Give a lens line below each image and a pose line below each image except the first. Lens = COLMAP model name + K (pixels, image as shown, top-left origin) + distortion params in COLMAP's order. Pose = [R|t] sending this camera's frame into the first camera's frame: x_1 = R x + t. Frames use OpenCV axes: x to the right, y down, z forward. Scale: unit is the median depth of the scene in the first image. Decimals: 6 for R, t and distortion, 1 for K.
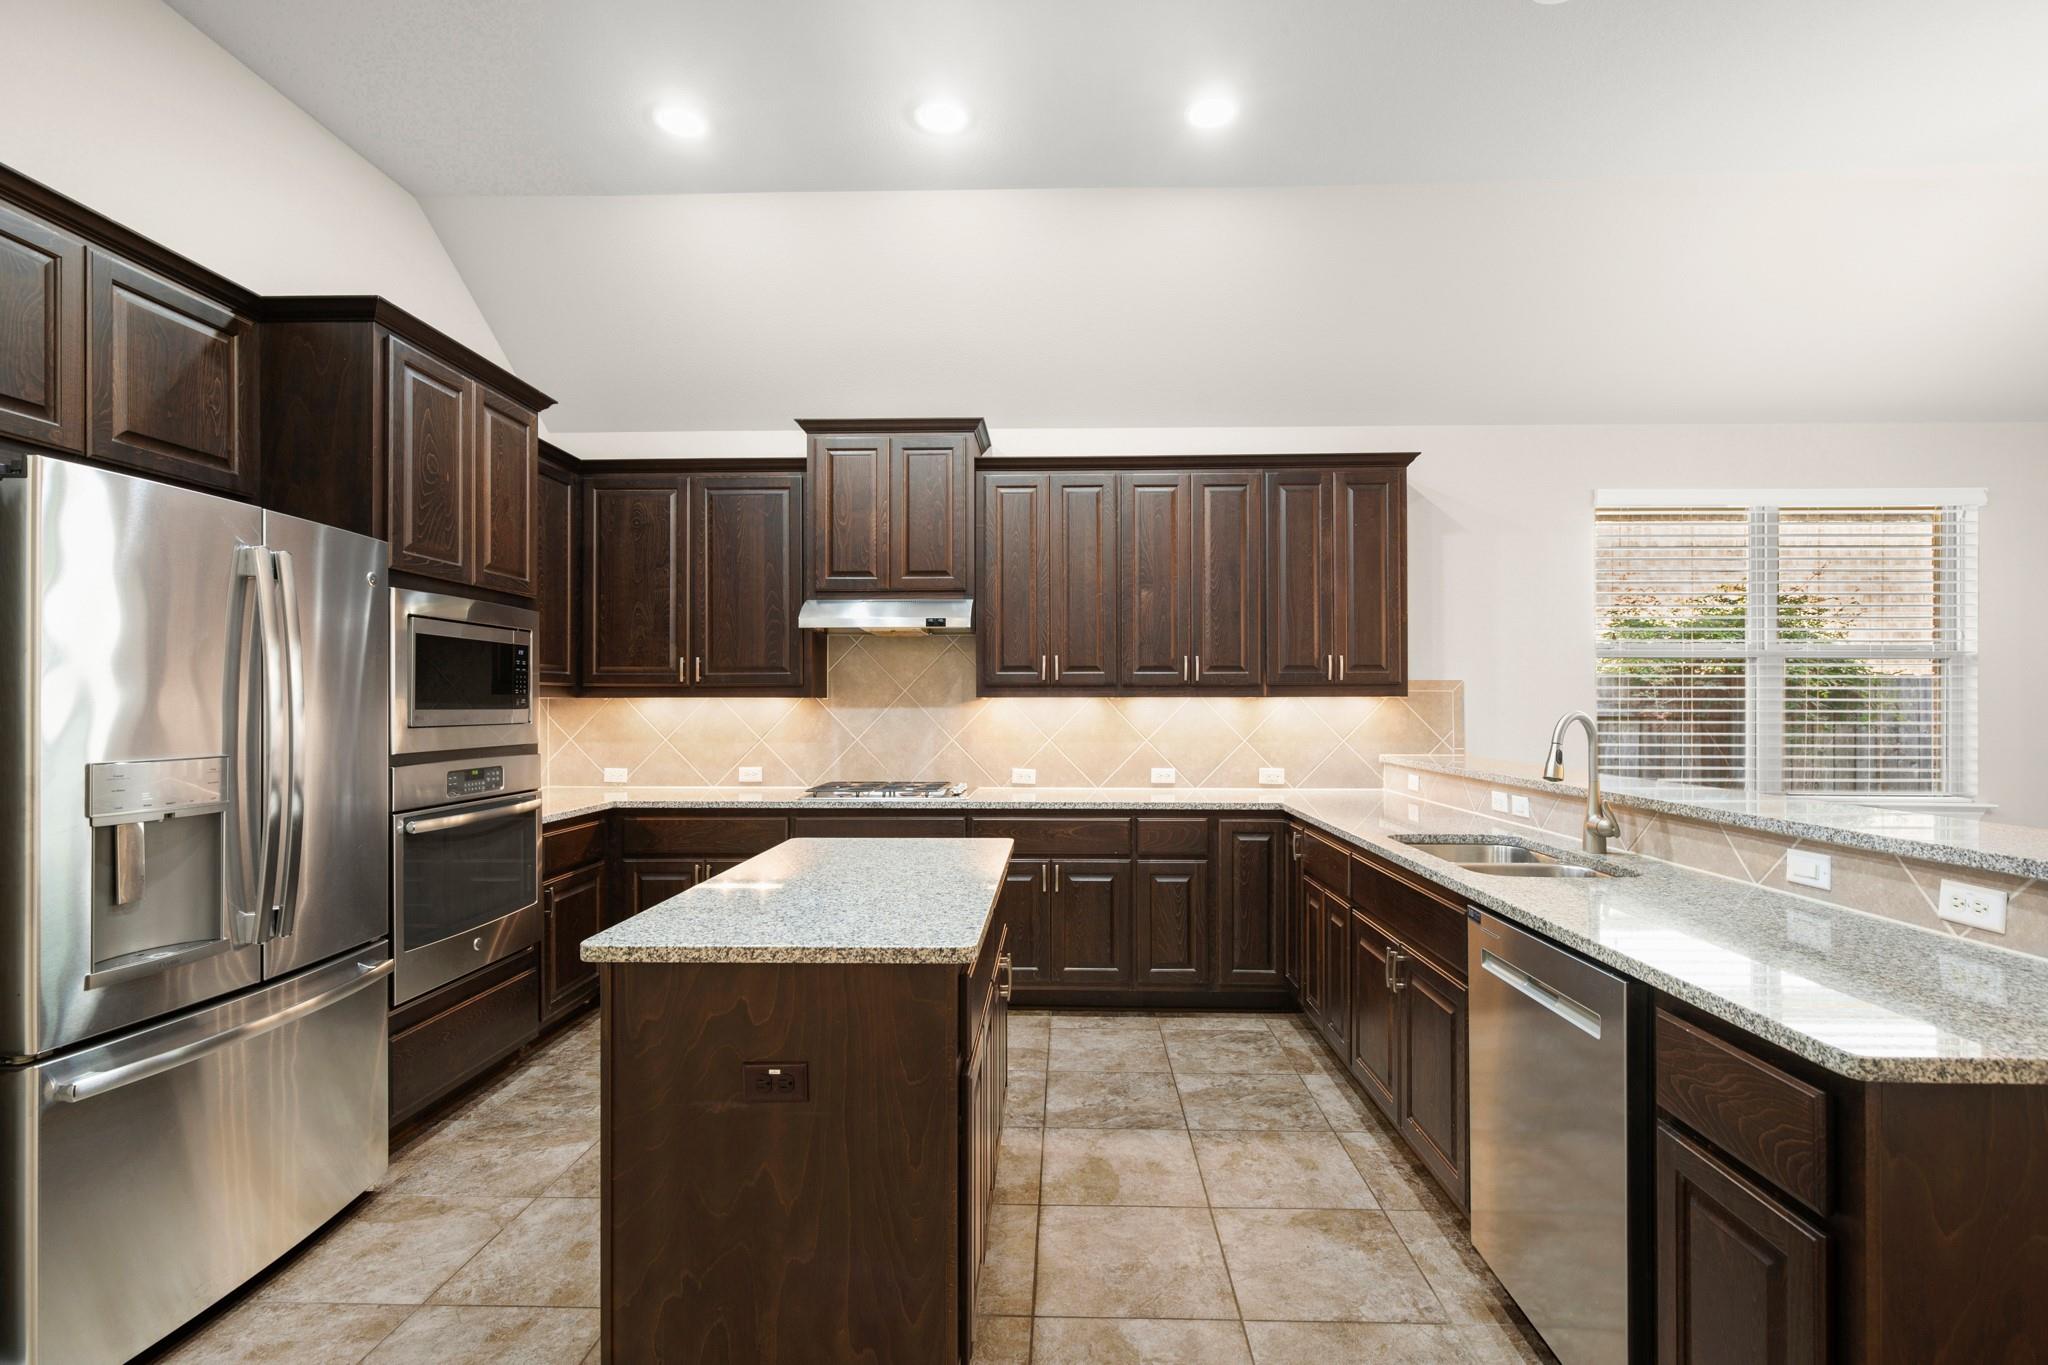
lens RADIAL K [[933.0, 0, 973.6], [0, 933.0, 665.9], [0, 0, 1]] dist [0.005191, -0.000163]
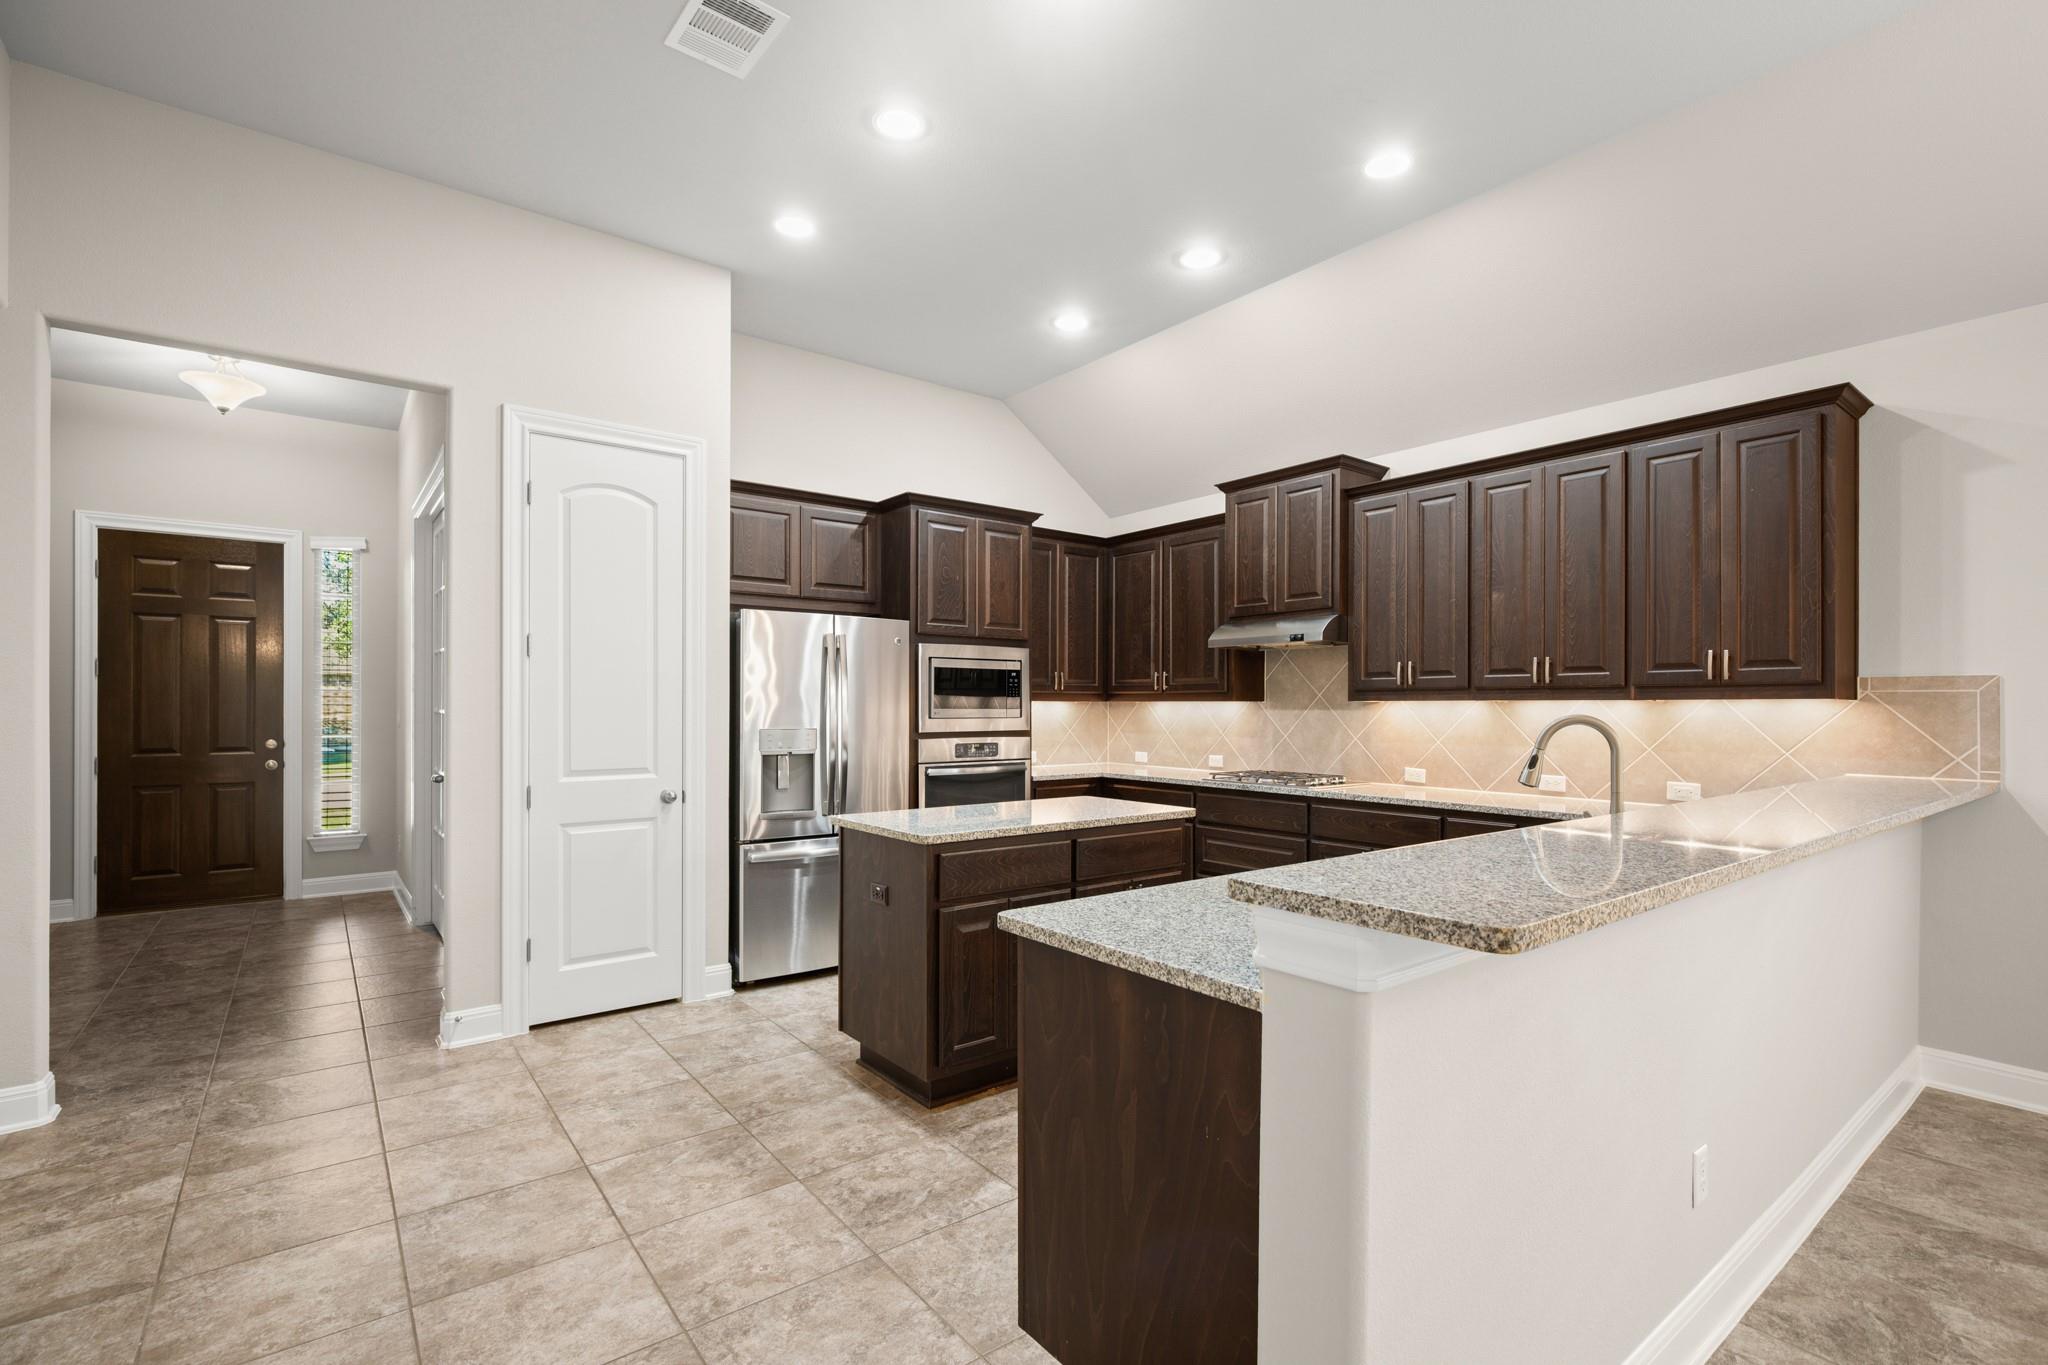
lens RADIAL K [[933.0, 0, 1056.0], [0, 933.0, 680.0], [0, 0, 1]] dist [0.005191, -0.000163]
pose [[0.650216, -0.019773, -0.759492, 0.636221], [0.030340, 0.999540, -0.000048, -0.002642], [0.759143, -0.023012, 0.650517, -0.006358]]
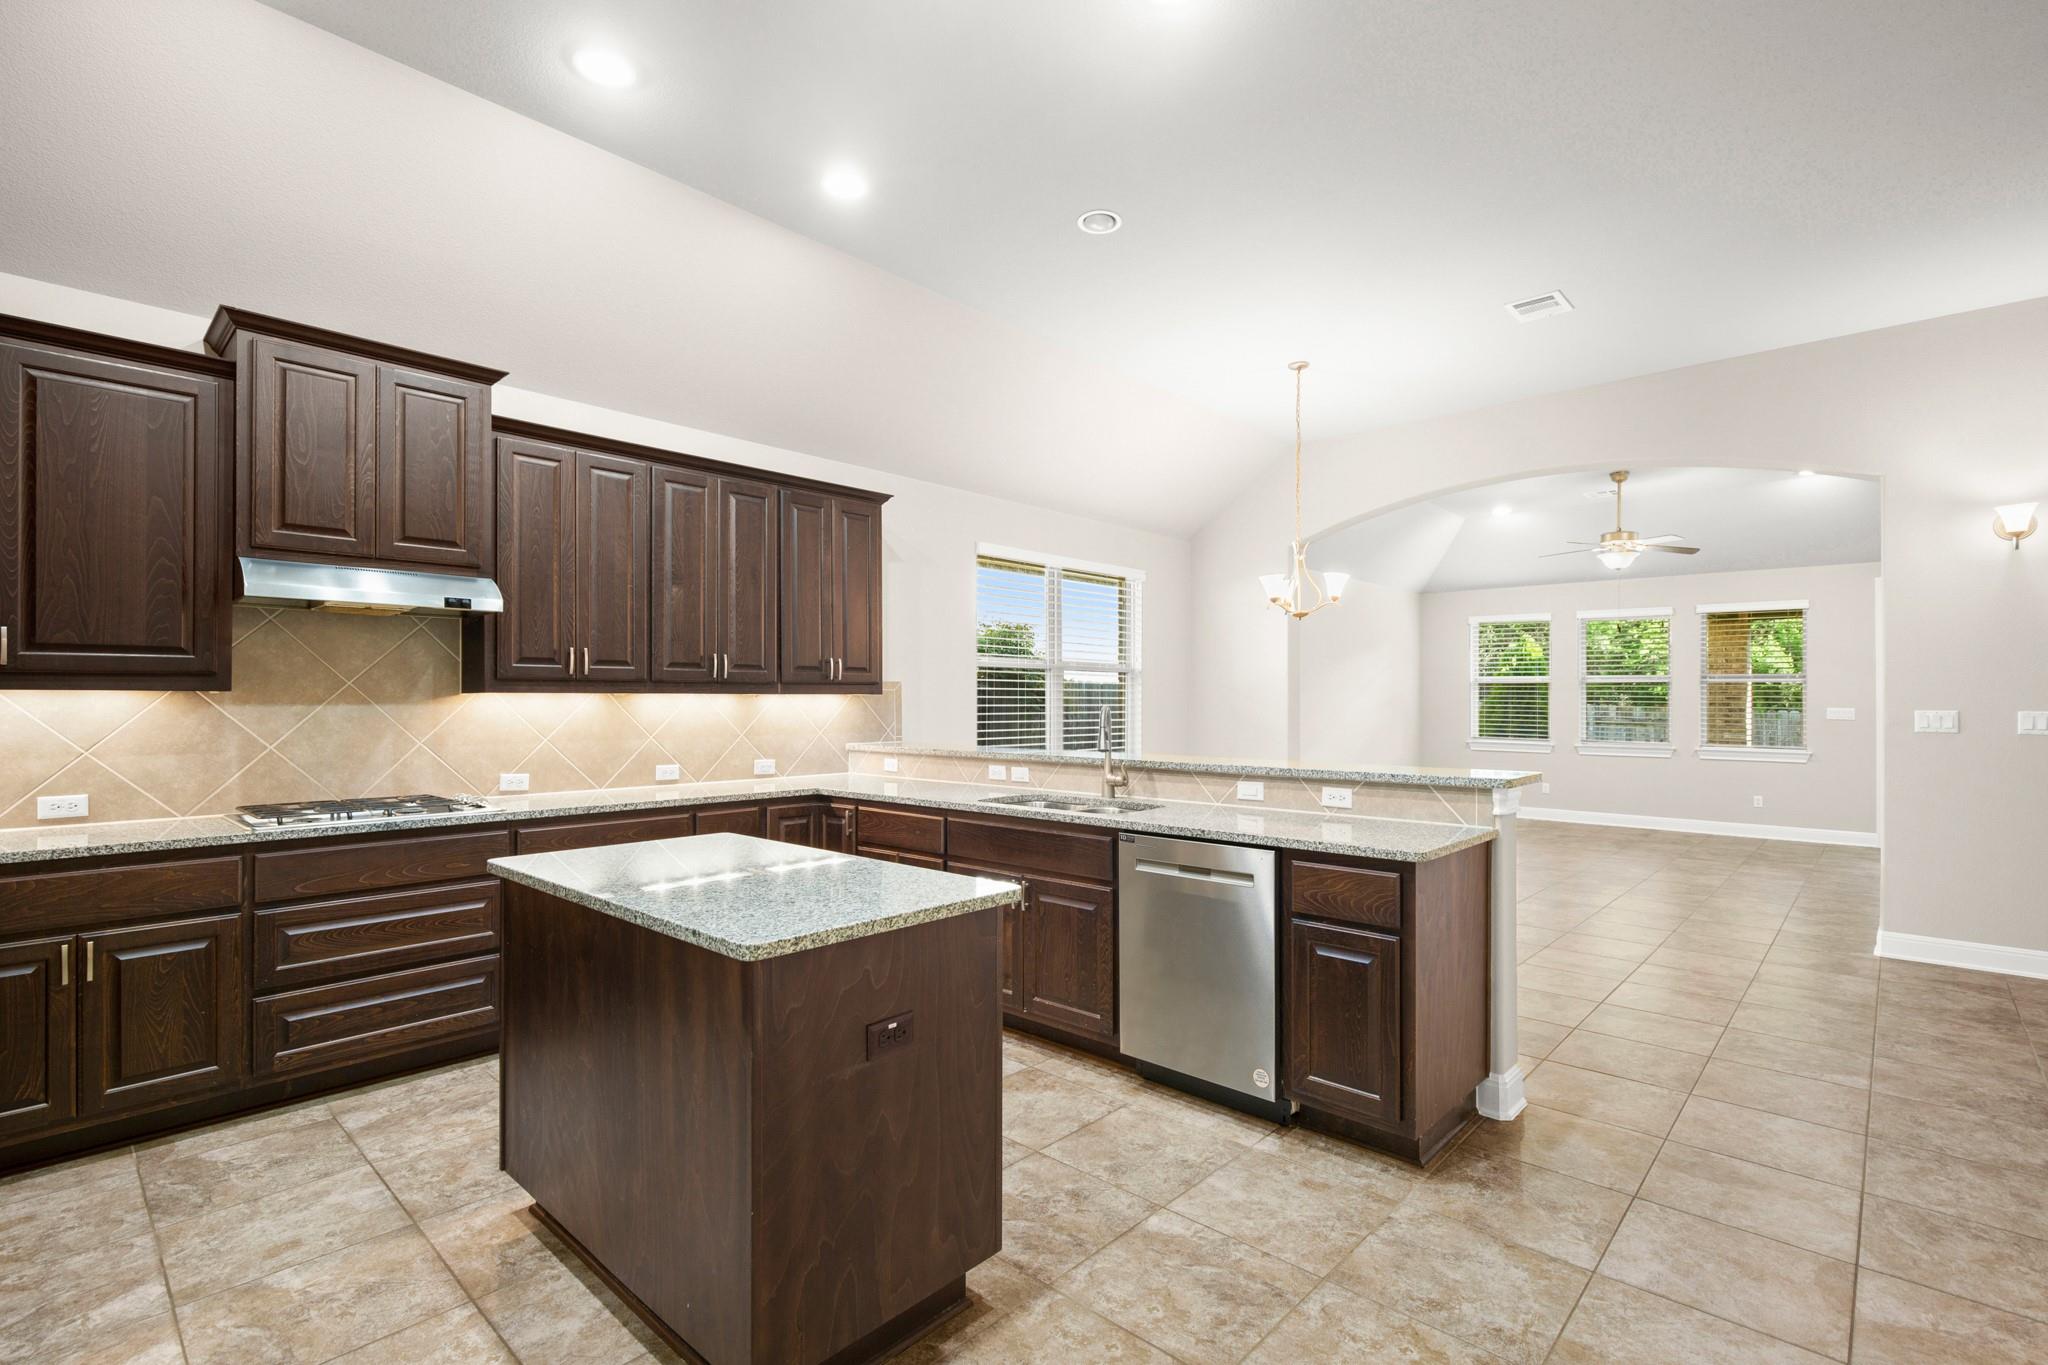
lens RADIAL K [[933.0, 0, 1060.6], [0, 933.0, 645.4], [0, 0, 1]] dist [0.005191, -0.000163]
pose [[0.653042, 0.045723, 0.755940, -0.299664], [-0.032813, 0.998947, -0.032075, 0.000700], [-0.756611, -0.003859, 0.653854, 0.032431]]
